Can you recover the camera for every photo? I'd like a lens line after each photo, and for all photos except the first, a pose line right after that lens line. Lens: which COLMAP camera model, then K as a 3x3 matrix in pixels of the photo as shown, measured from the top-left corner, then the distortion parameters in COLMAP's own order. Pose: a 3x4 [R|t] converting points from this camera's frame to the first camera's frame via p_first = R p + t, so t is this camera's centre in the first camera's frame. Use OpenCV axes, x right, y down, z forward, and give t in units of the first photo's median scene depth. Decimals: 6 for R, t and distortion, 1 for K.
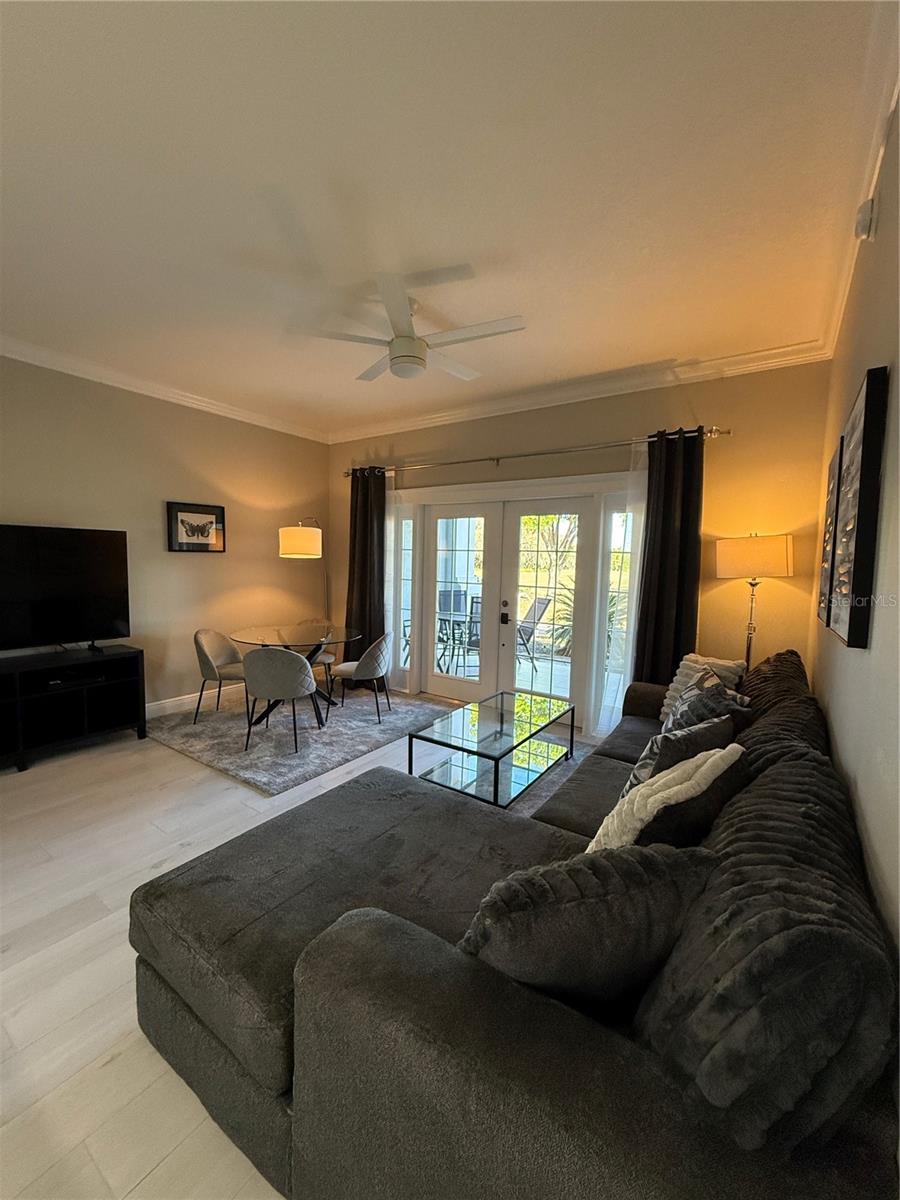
lens RADIAL K [[475.7, 0, 456.2], [0, 475.7, 603.4], [0, 0, 1]] dist [-0.001777, 0.000556]
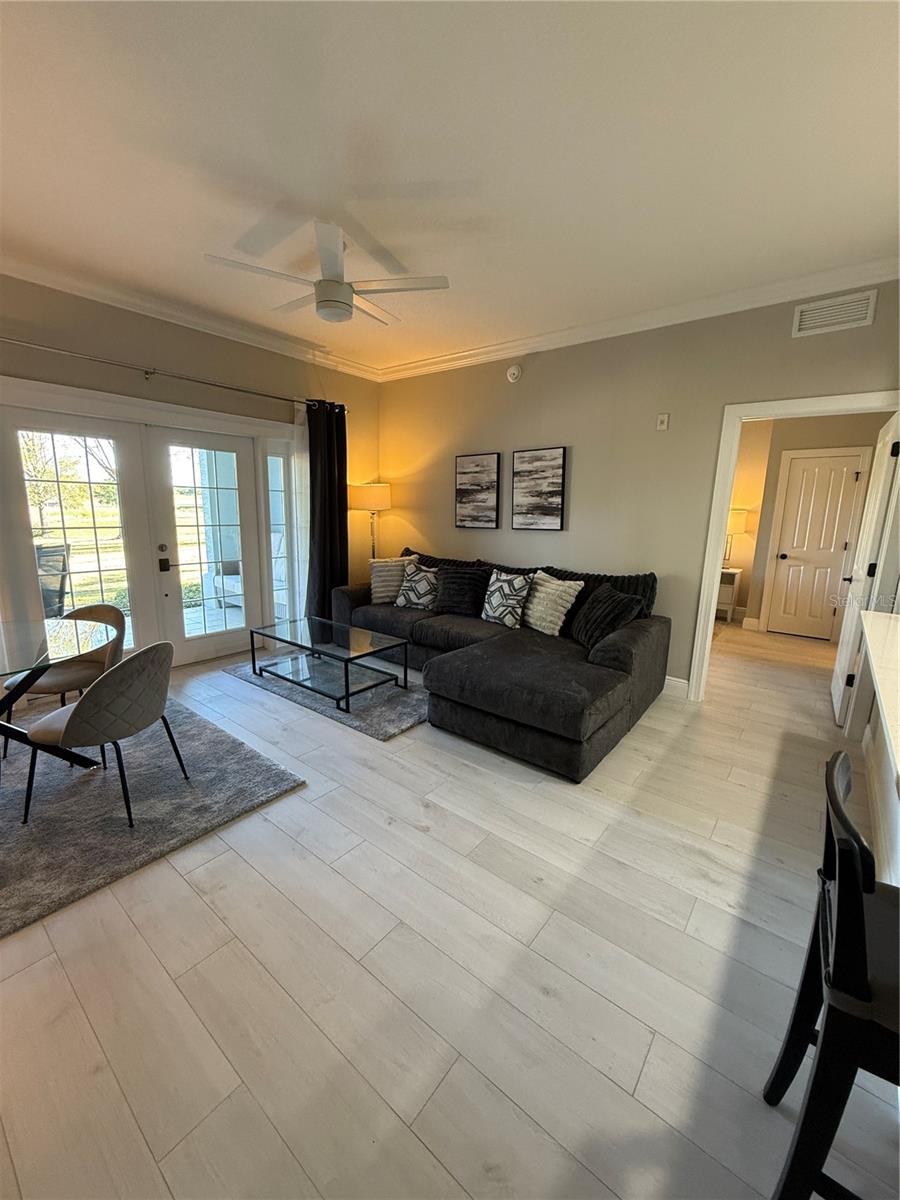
lens RADIAL K [[475.7, 0, 449.0], [0, 475.7, 599.2], [0, 0, 1]] dist [-0.001777, 0.000556]
pose [[0.086636, -0.213436, 0.973108, -0.732677], [0.070468, 0.975647, 0.207719, -0.052734], [-0.993745, 0.050578, 0.099567, 0.413395]]
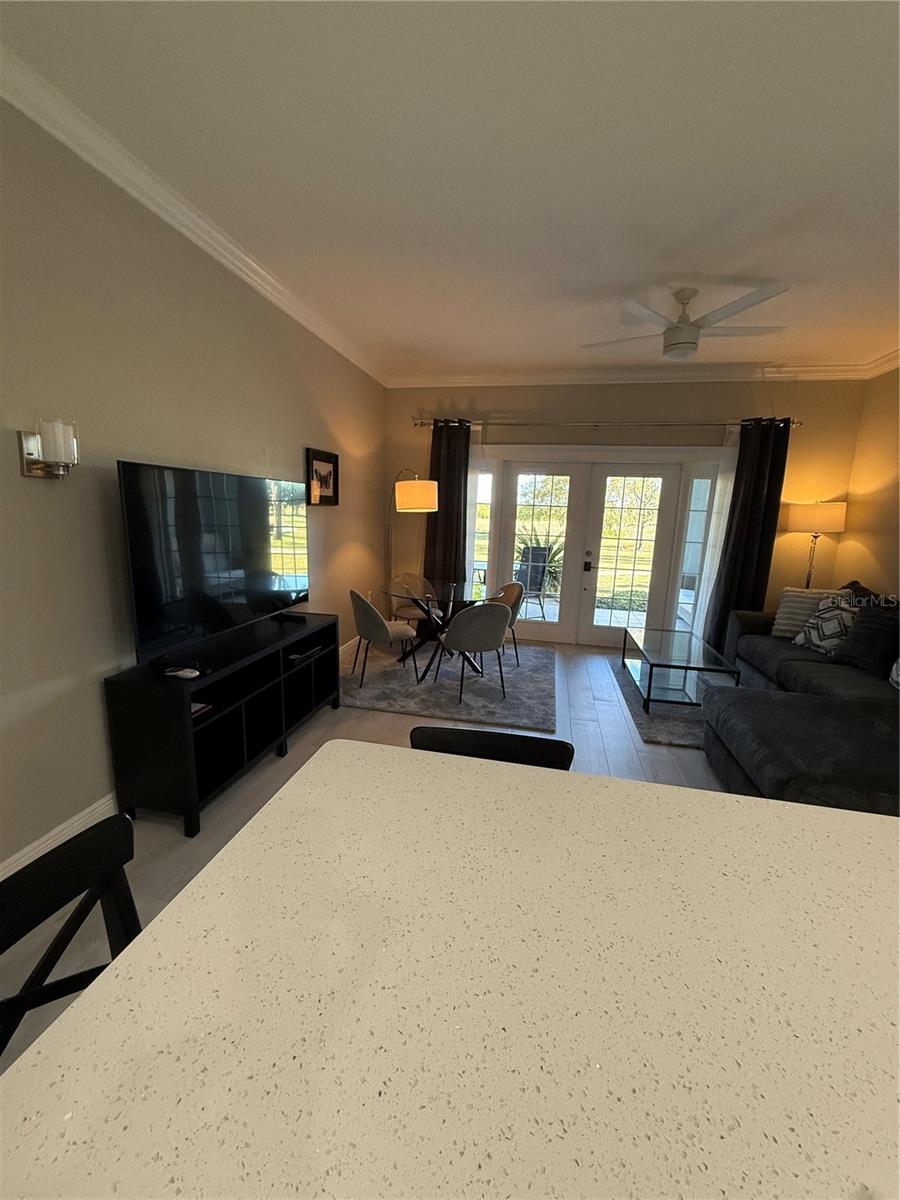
lens RADIAL K [[475.7, 0, 453.3], [0, 475.7, 600.4], [0, 0, 1]] dist [-0.001777, 0.000556]
pose [[0.927188, -0.061878, 0.369450, -0.650718], [0.021909, 0.993532, 0.111419, -0.023264], [-0.373955, -0.095212, 0.922547, 0.051159]]
